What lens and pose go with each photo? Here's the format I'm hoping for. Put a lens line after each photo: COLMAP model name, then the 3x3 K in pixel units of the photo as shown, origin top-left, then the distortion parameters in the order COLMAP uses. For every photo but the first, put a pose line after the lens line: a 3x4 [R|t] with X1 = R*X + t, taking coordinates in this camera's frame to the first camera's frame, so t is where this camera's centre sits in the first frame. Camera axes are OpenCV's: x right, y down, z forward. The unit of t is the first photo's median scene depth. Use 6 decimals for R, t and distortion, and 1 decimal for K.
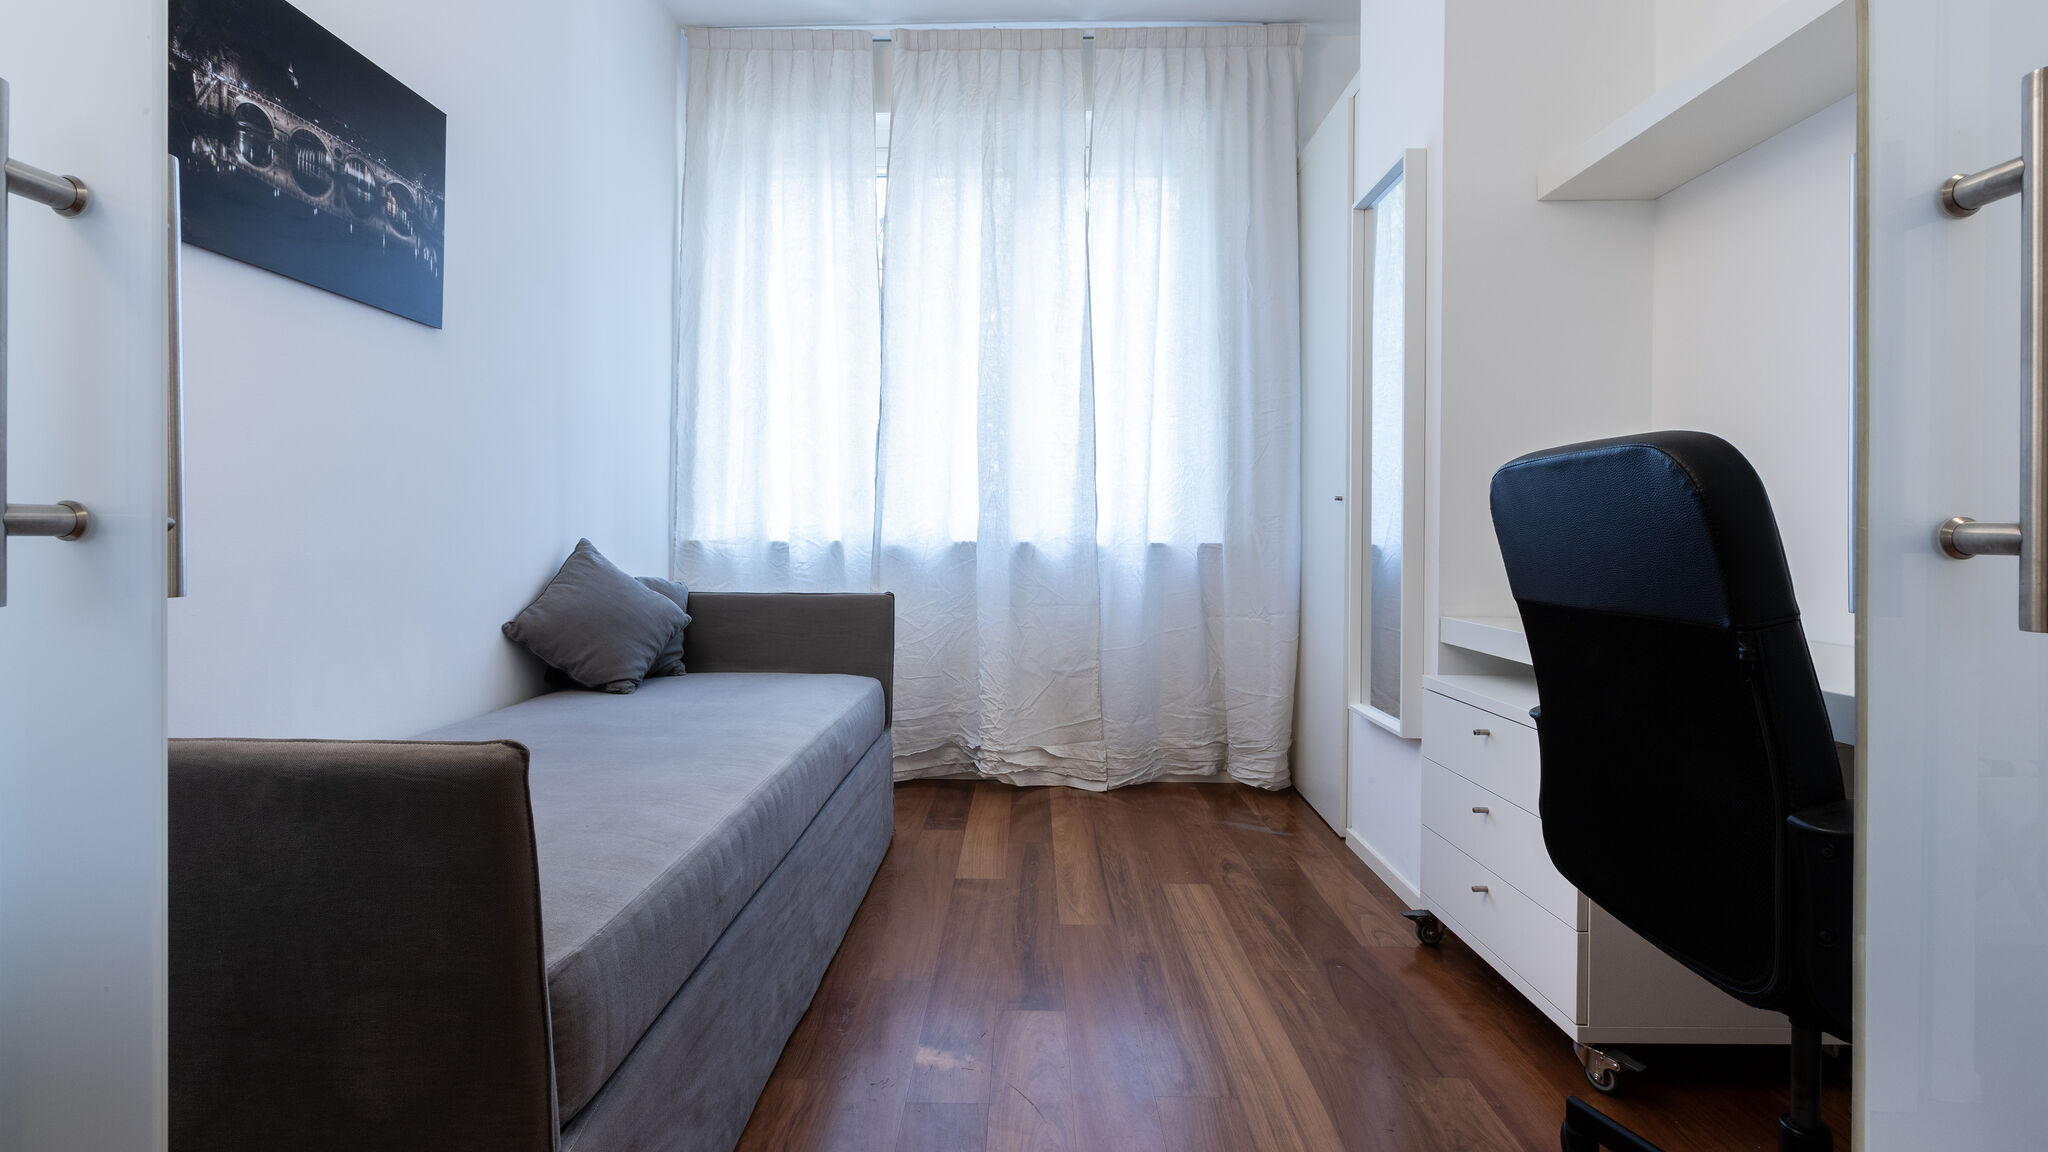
lens RADIAL K [[915.9, 0, 1013.4], [0, 915.9, 540.2], [0, 0, 1]] dist [0.001677, -0.000756]
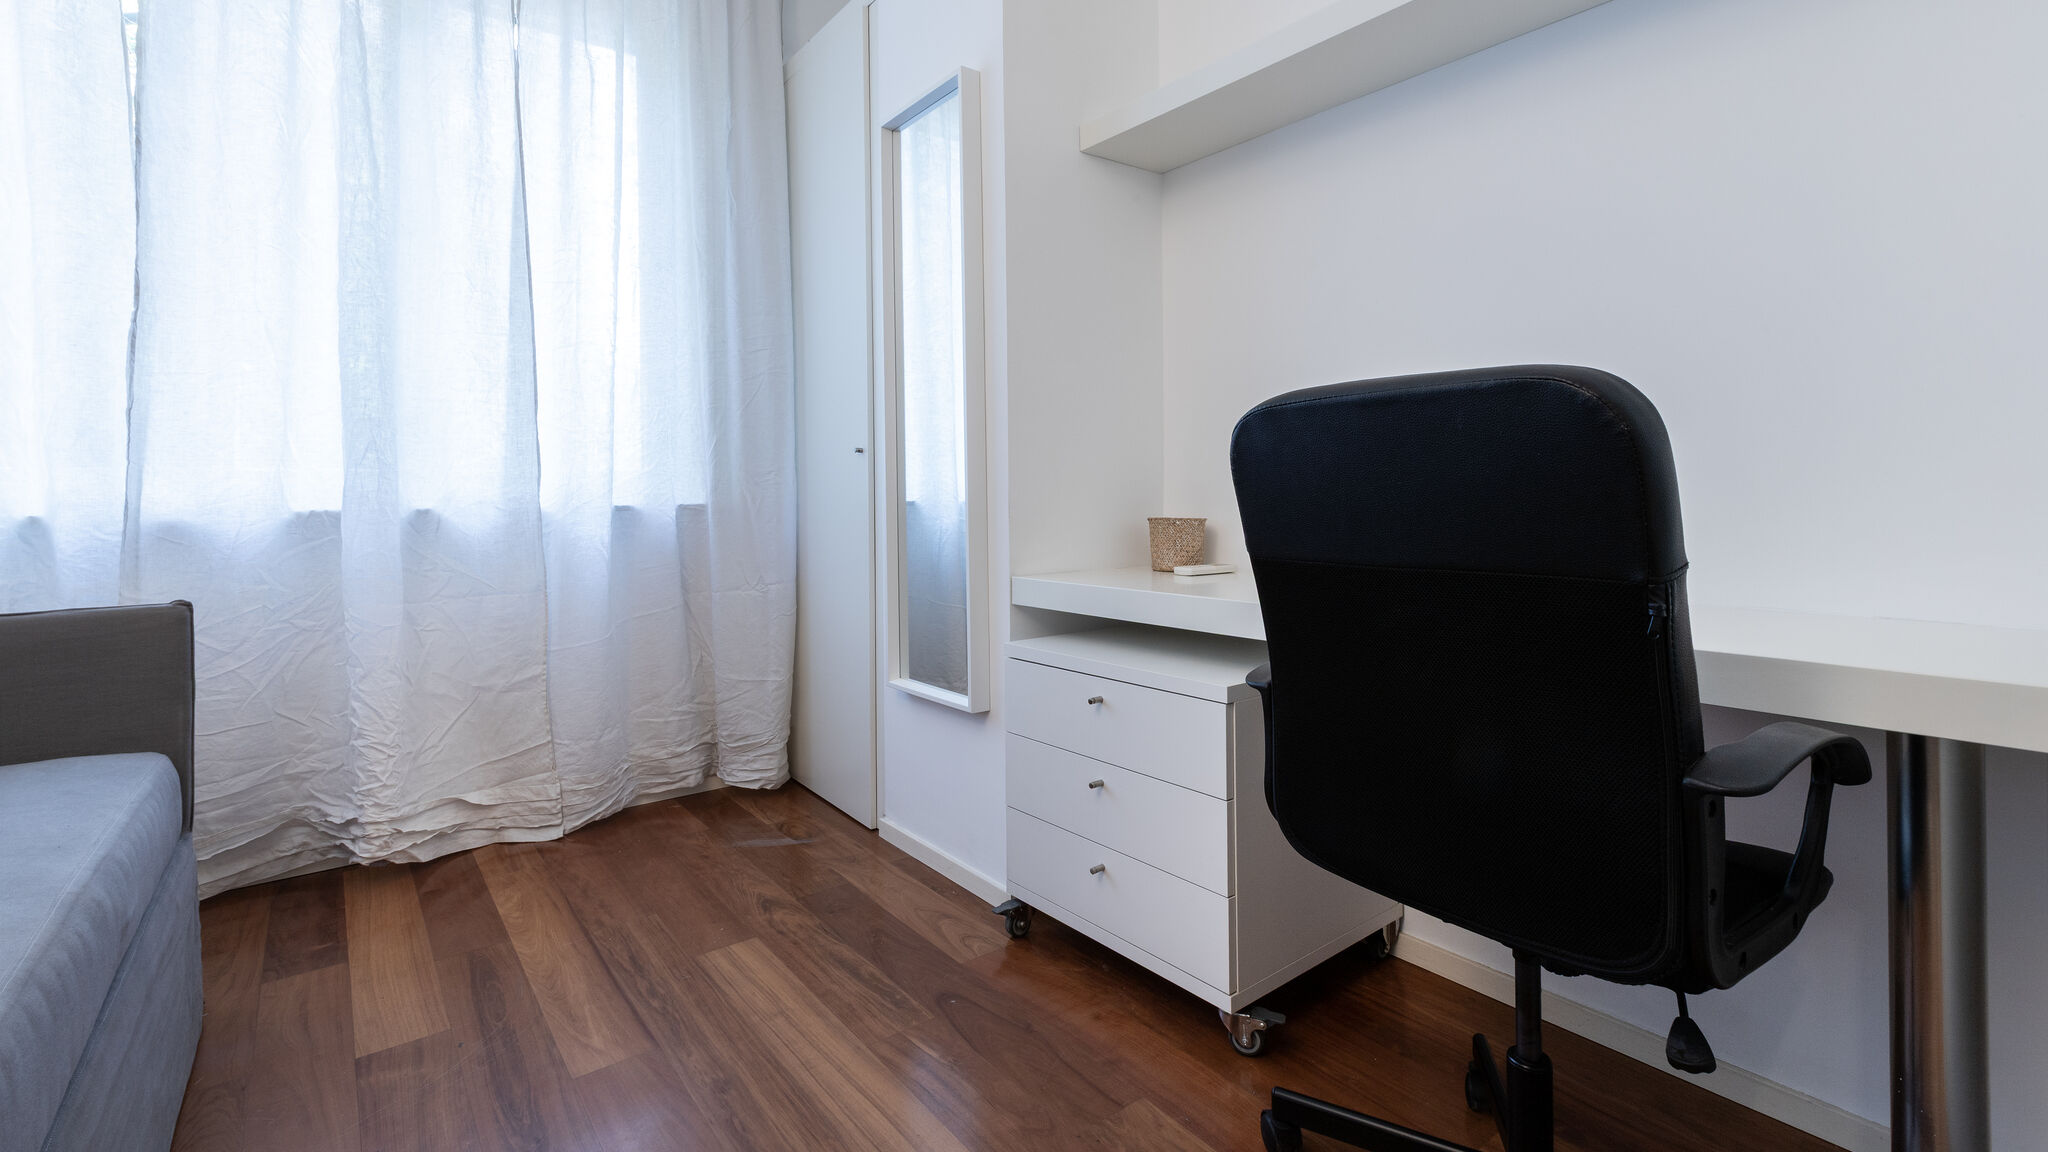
lens RADIAL K [[915.9, 0, 1016.0], [0, 915.9, 487.2], [0, 0, 1]] dist [0.001677, -0.000756]
pose [[0.784108, -0.014756, 0.620449, -0.092589], [0.021861, 0.999754, -0.003850, -0.002736], [-0.620239, 0.016583, 0.784237, 0.236085]]
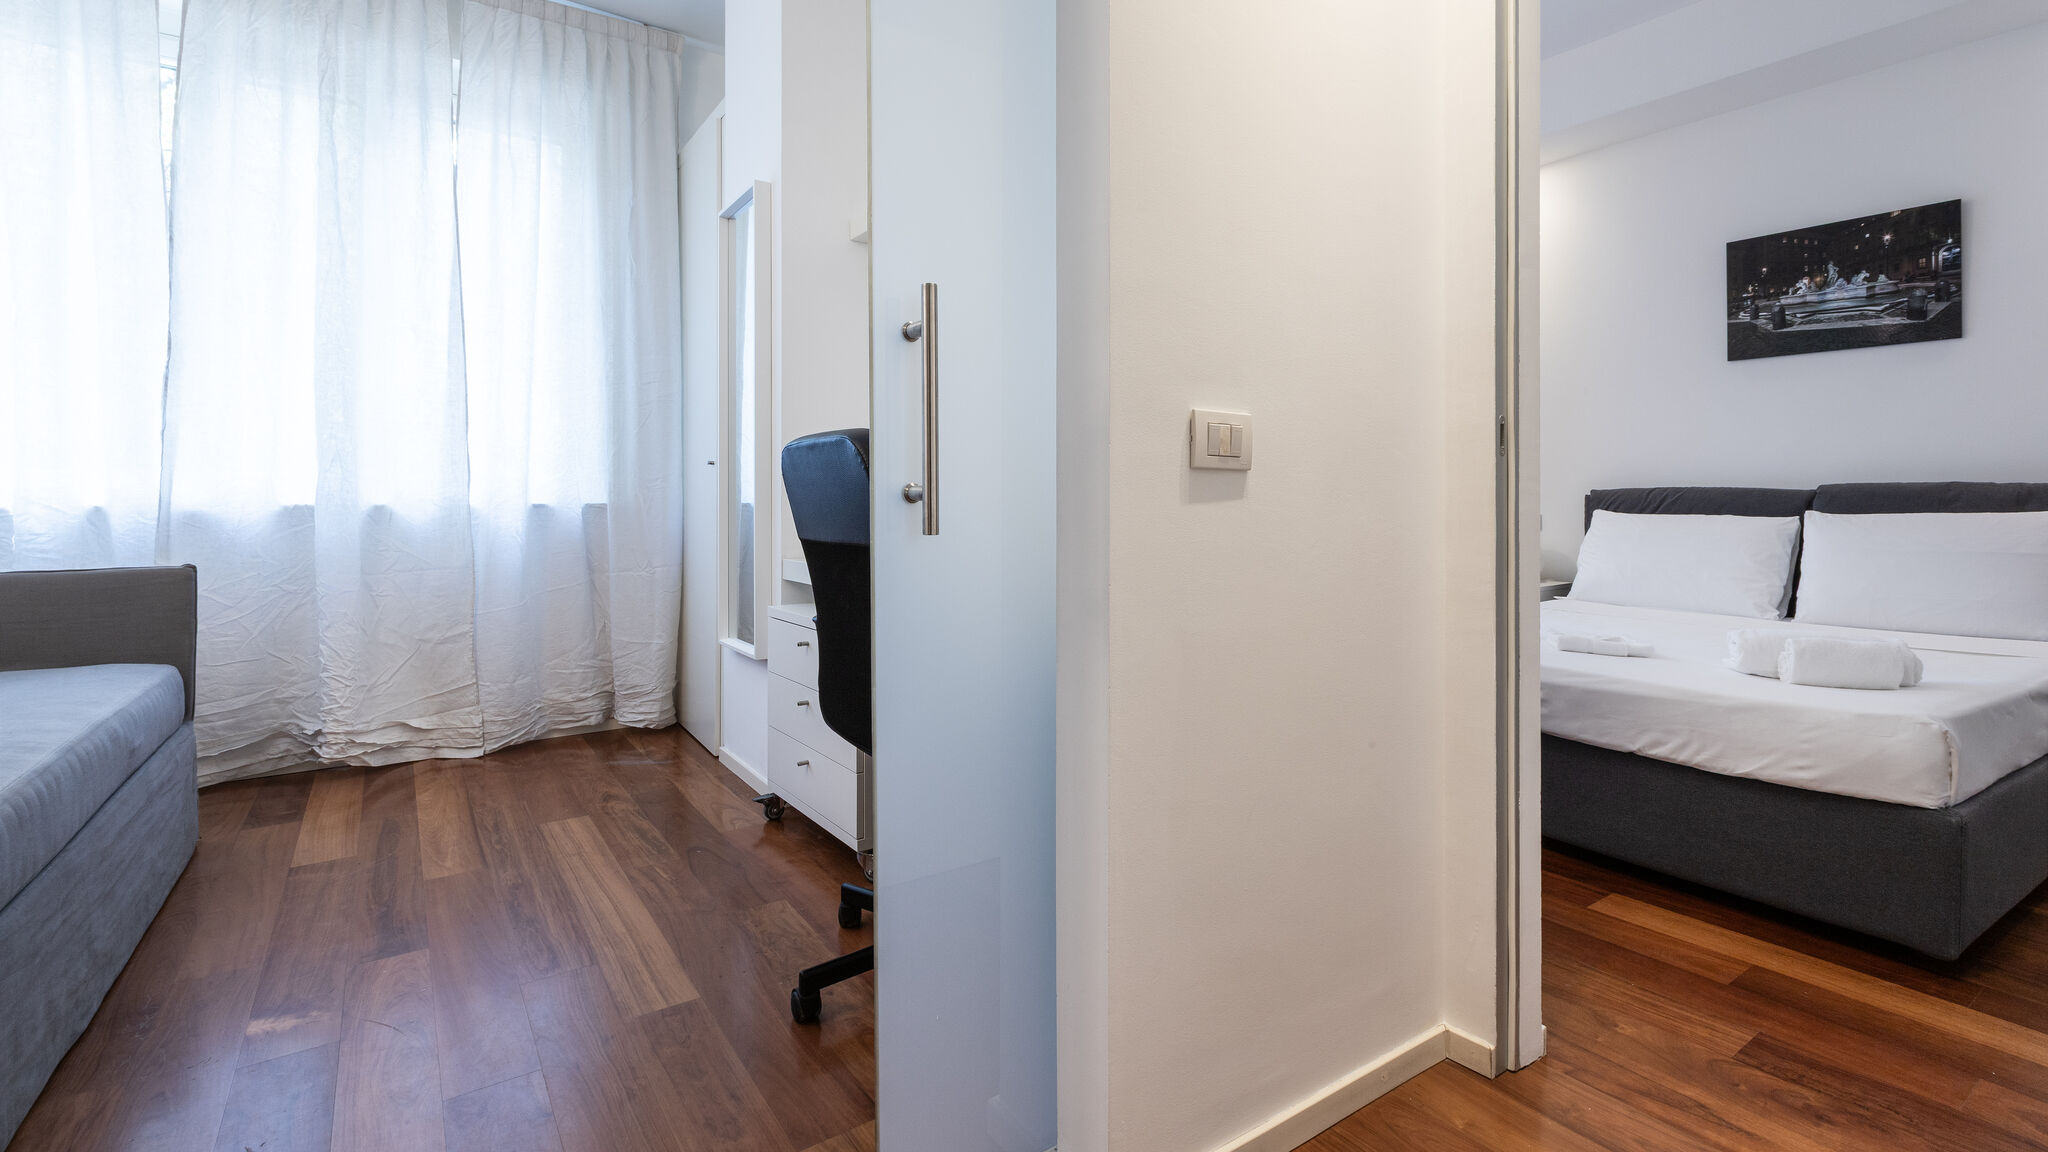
lens RADIAL K [[915.9, 0, 1018.1], [0, 915.9, 492.8], [0, 0, 1]] dist [0.001677, -0.000756]
pose [[0.814127, -0.006199, 0.580654, -0.000203], [0.010707, 0.999933, -0.004337, 0.001854], [-0.580589, 0.009748, 0.814139, -0.186708]]
